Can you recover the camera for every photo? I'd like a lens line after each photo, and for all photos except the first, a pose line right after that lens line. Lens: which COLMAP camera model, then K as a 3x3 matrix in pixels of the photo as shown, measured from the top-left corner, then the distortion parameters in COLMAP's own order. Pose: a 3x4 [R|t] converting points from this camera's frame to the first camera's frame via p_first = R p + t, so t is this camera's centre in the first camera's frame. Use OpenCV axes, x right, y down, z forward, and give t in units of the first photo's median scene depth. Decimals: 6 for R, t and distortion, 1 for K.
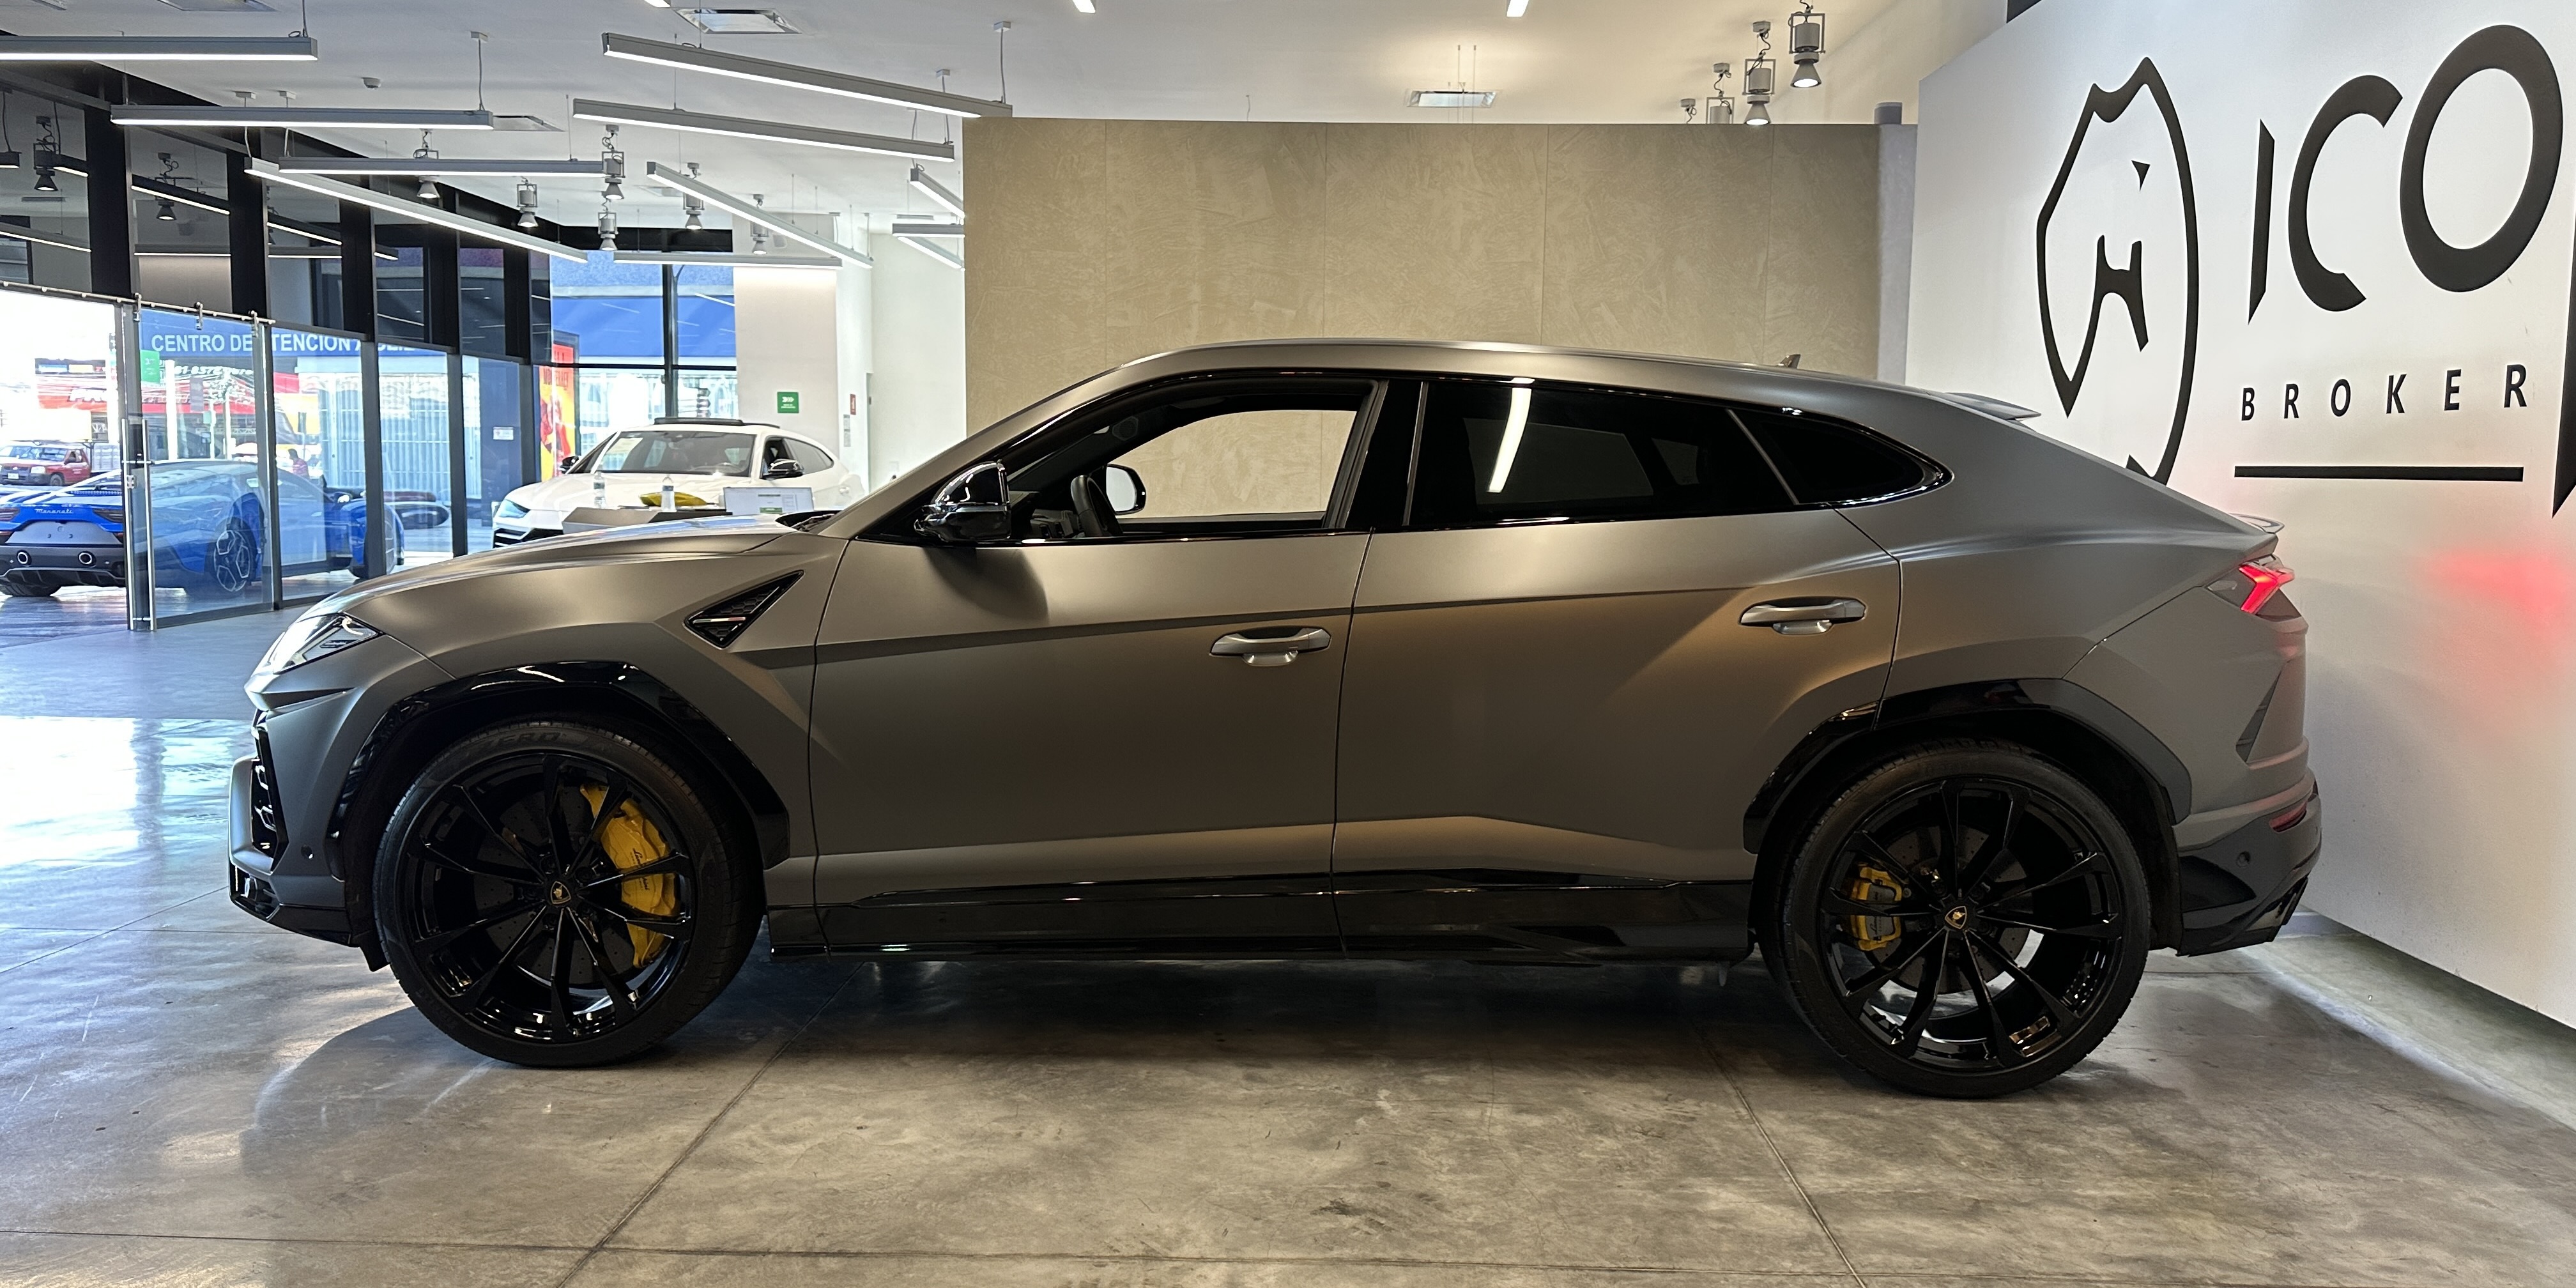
lens RADIAL K [[1819.3, 0, 1291.9], [0, 1819.3, 623.6], [0, 0, 1]] dist [0.047467, -0.054394]
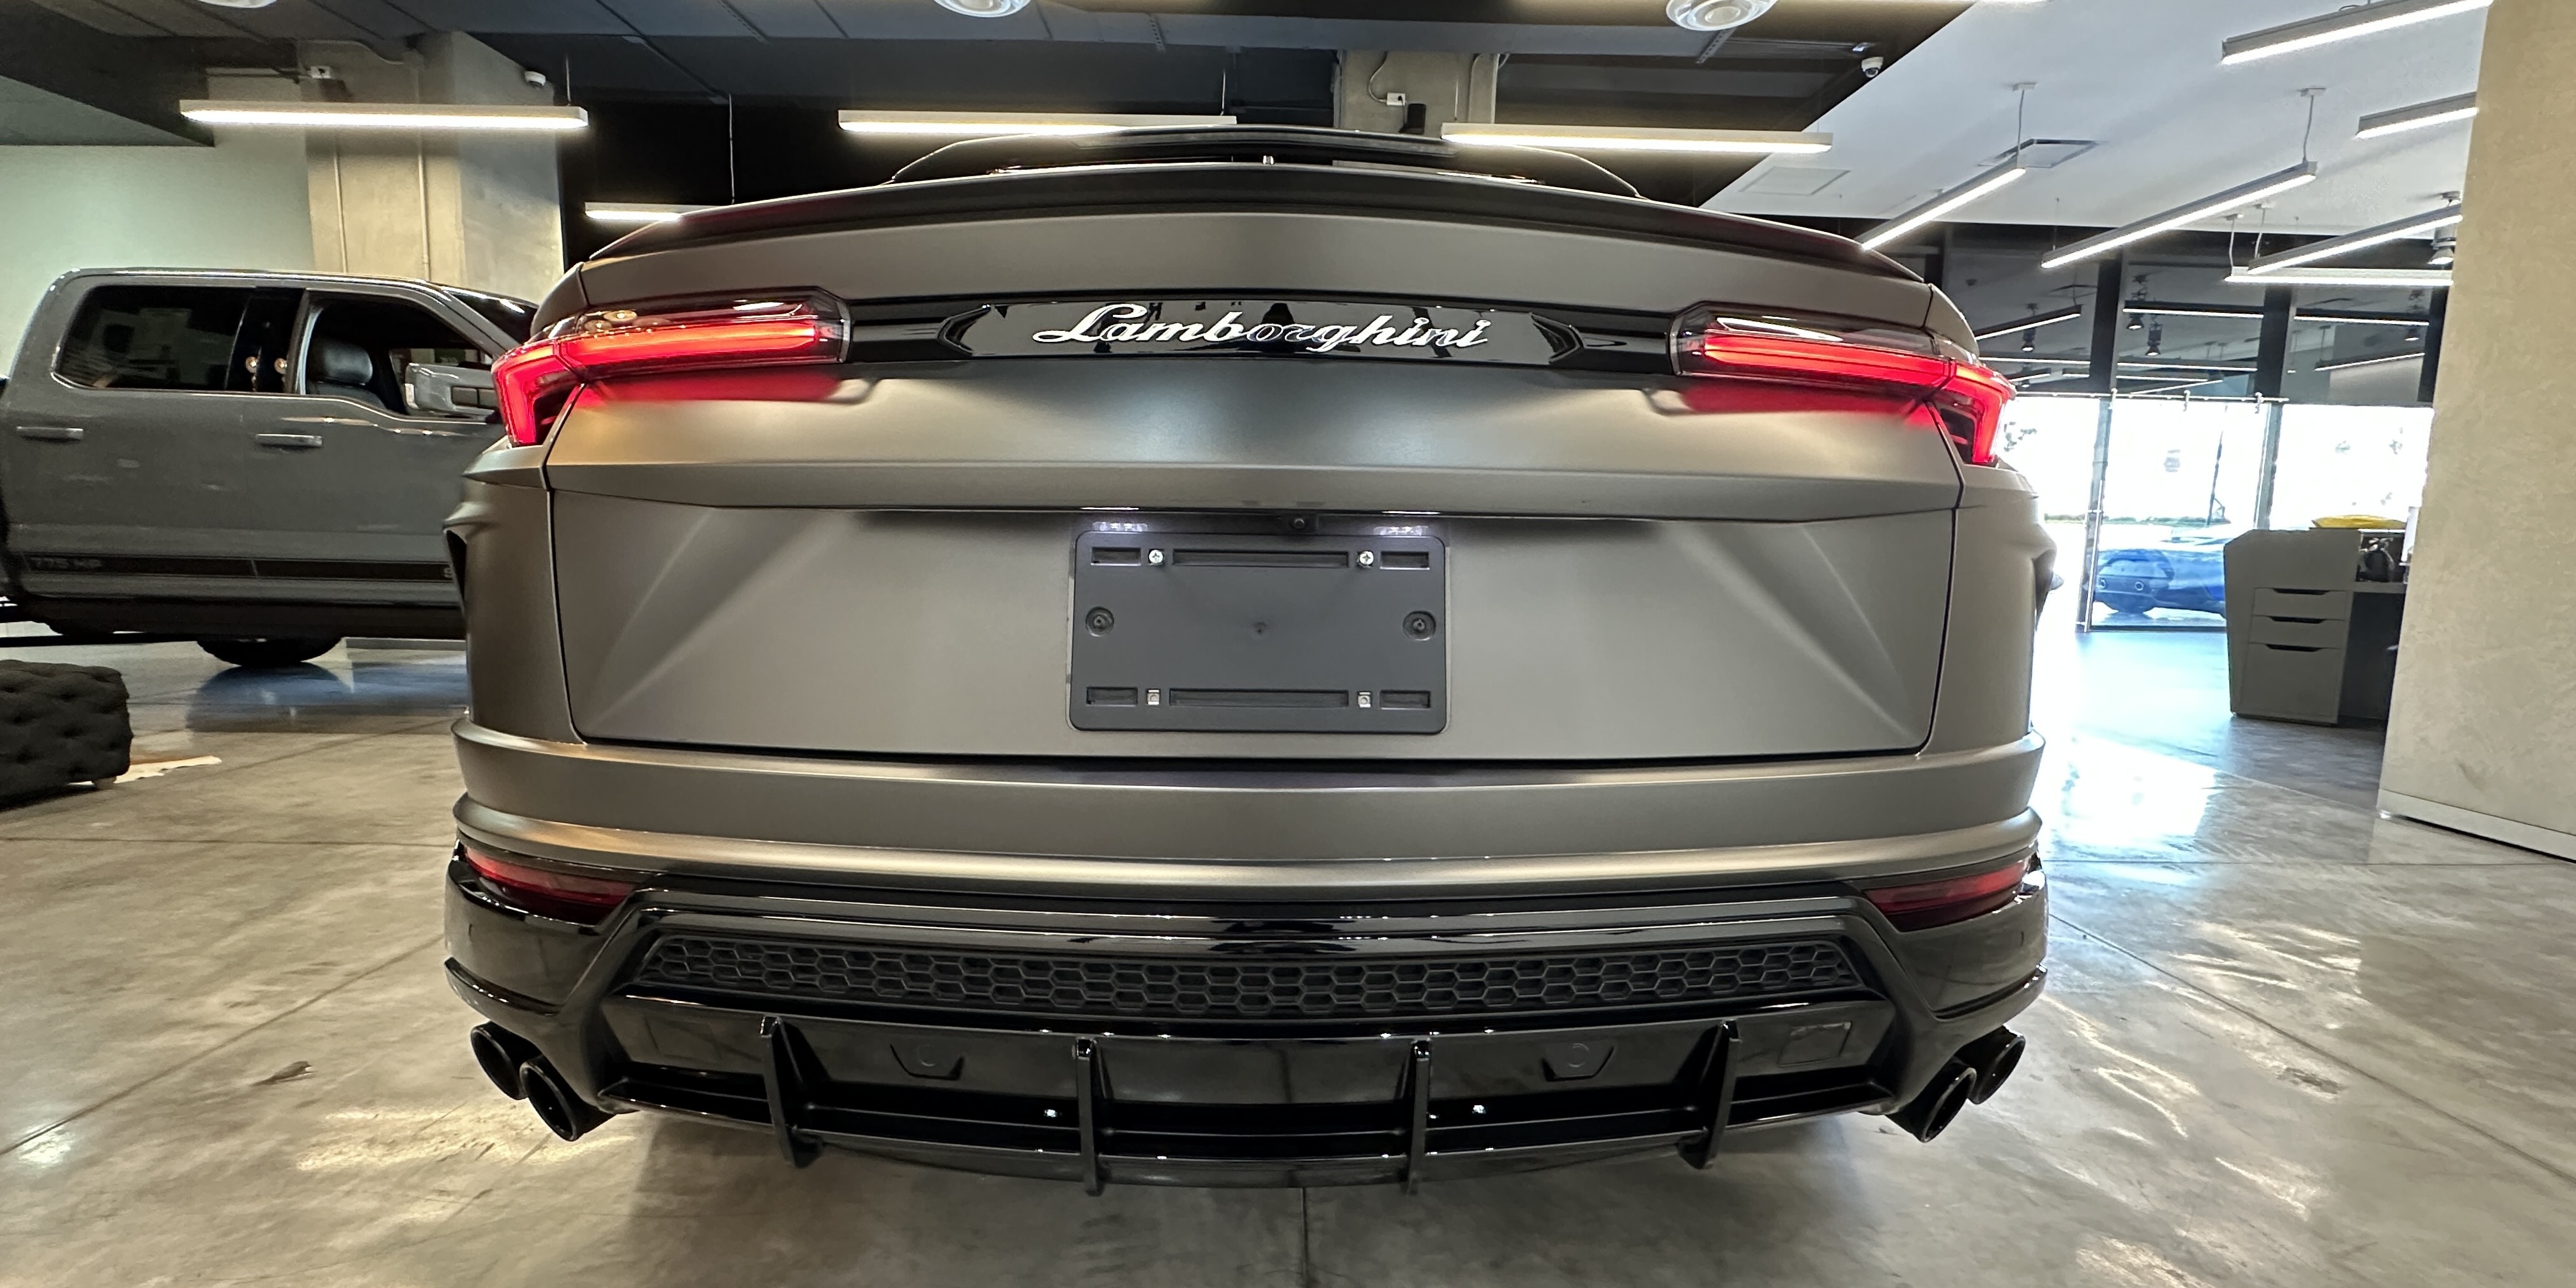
lens RADIAL K [[1015.5, 0, 1274.7], [0, 1015.5, 665.2], [0, 0, 1]] dist [-0.014938, -0.000028]
pose [[0.013297, 0.128342, -0.991641, 0.214480], [-0.101647, 0.986764, 0.126348, -0.008872], [0.994732, 0.099117, 0.026167, 0.593573]]
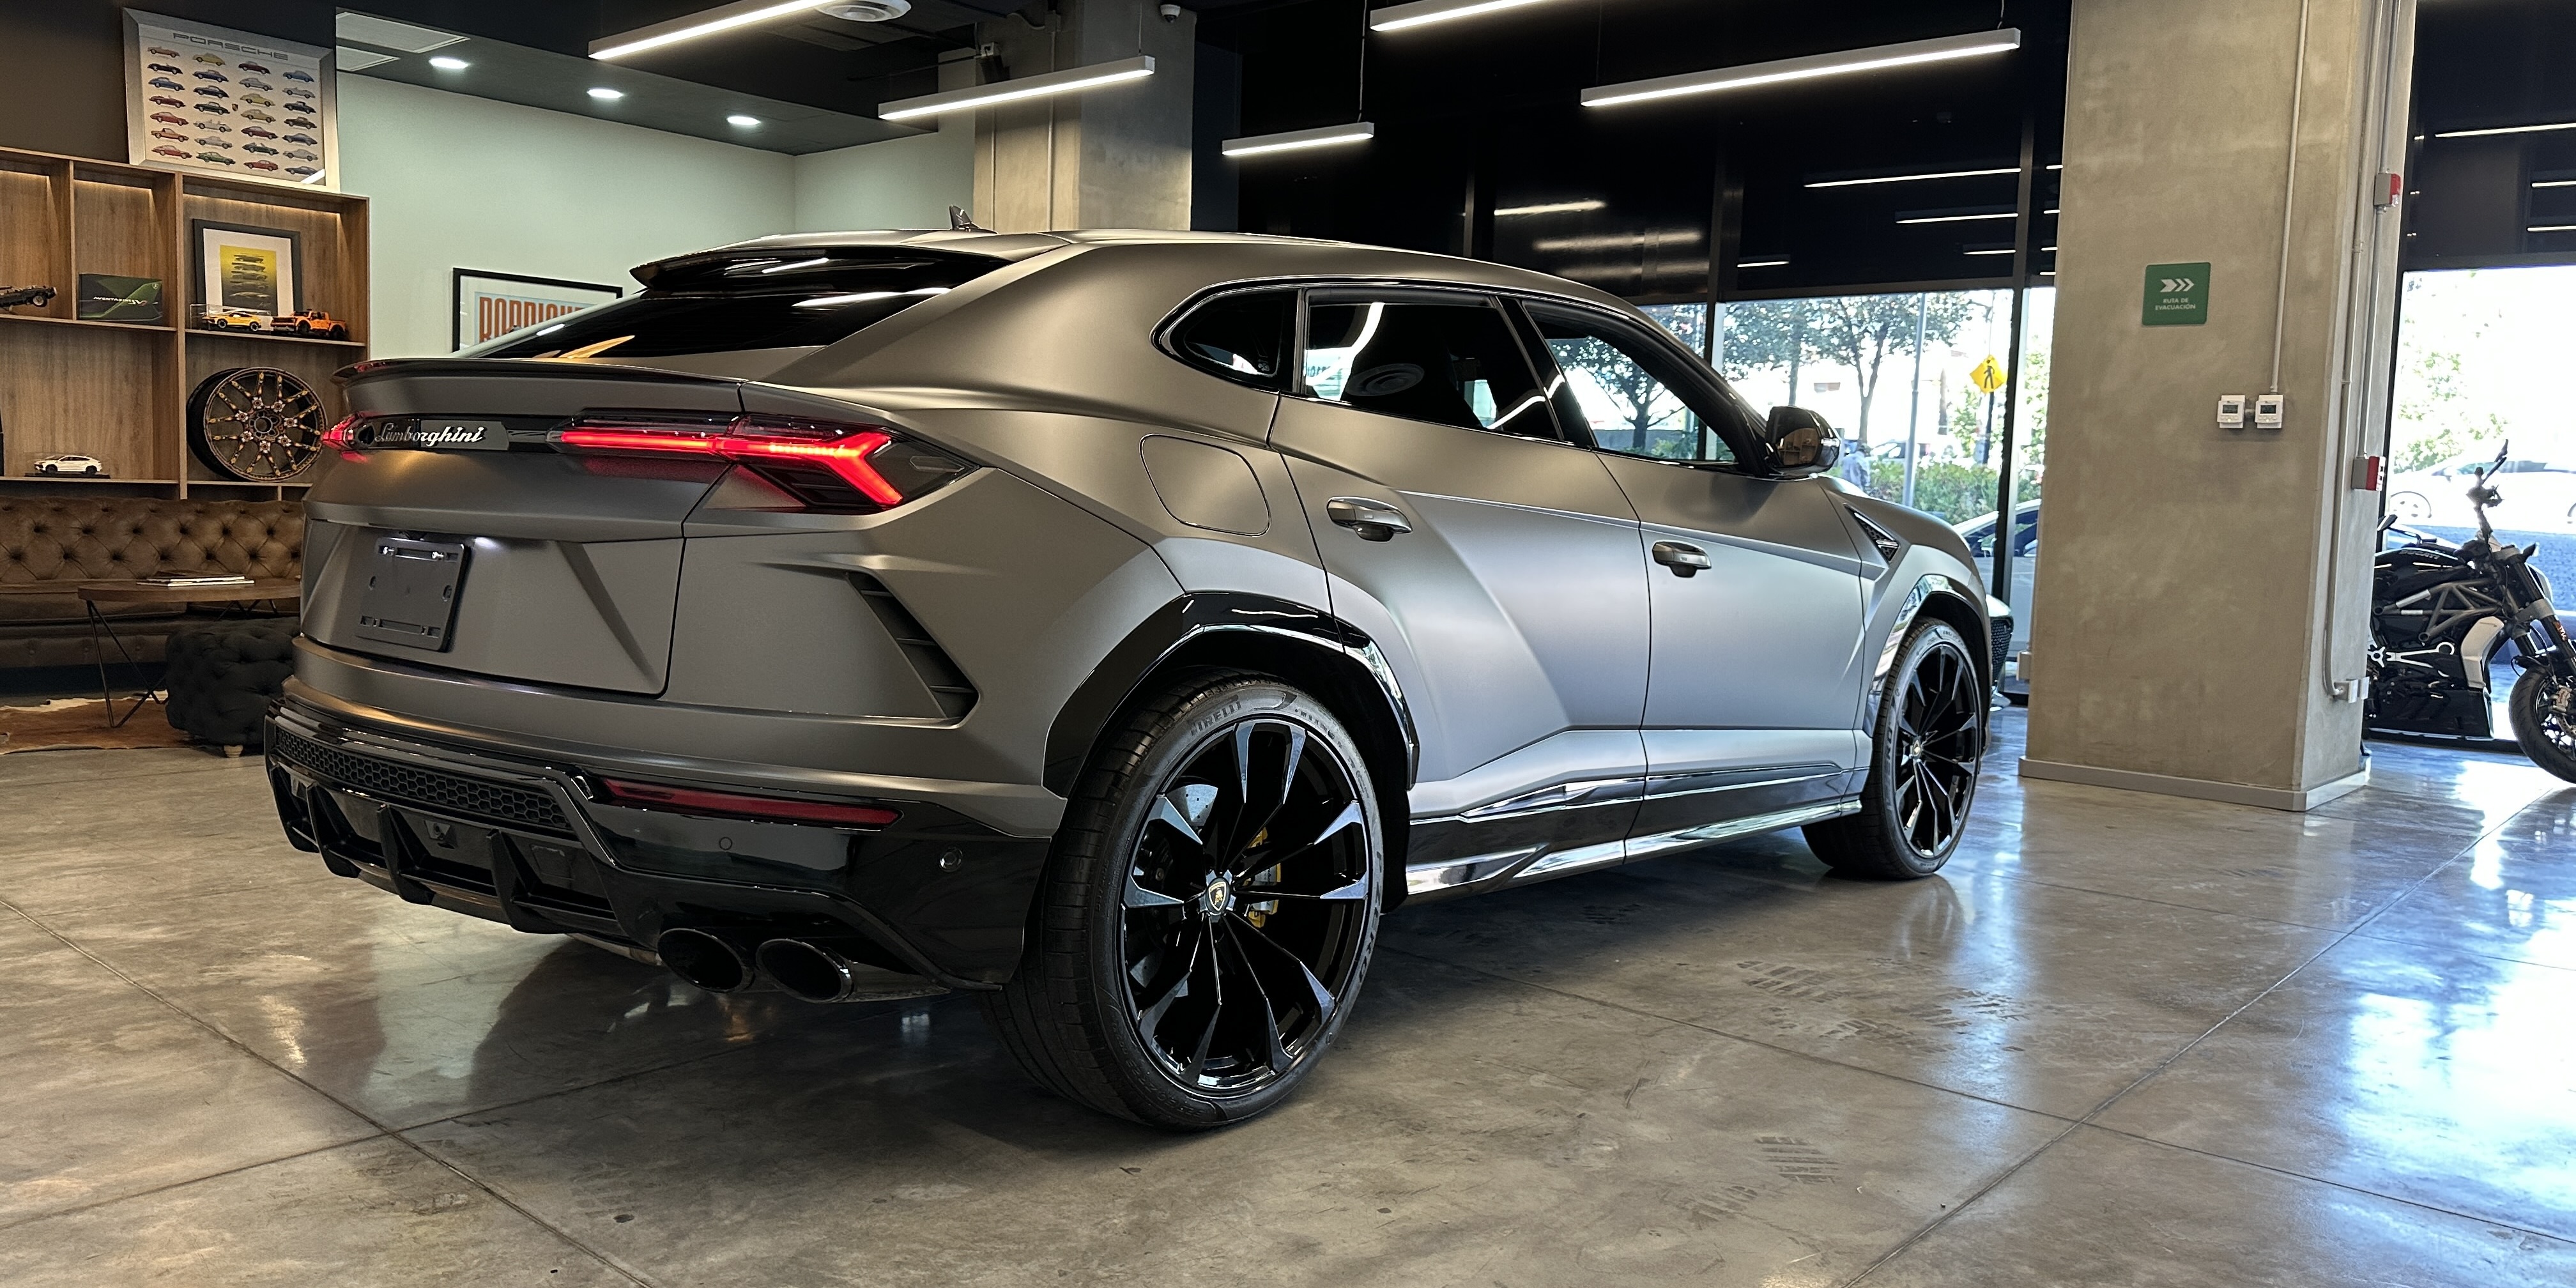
lens RADIAL K [[1819.3, 0, 1297.2], [0, 1819.3, 647.4], [0, 0, 1]] dist [0.047467, -0.054394]
pose [[-0.659497, 0.035211, -0.750882, 0.260107], [-0.097256, 0.986510, 0.131680, -0.046457], [0.745389, 0.159871, -0.647175, 0.907660]]
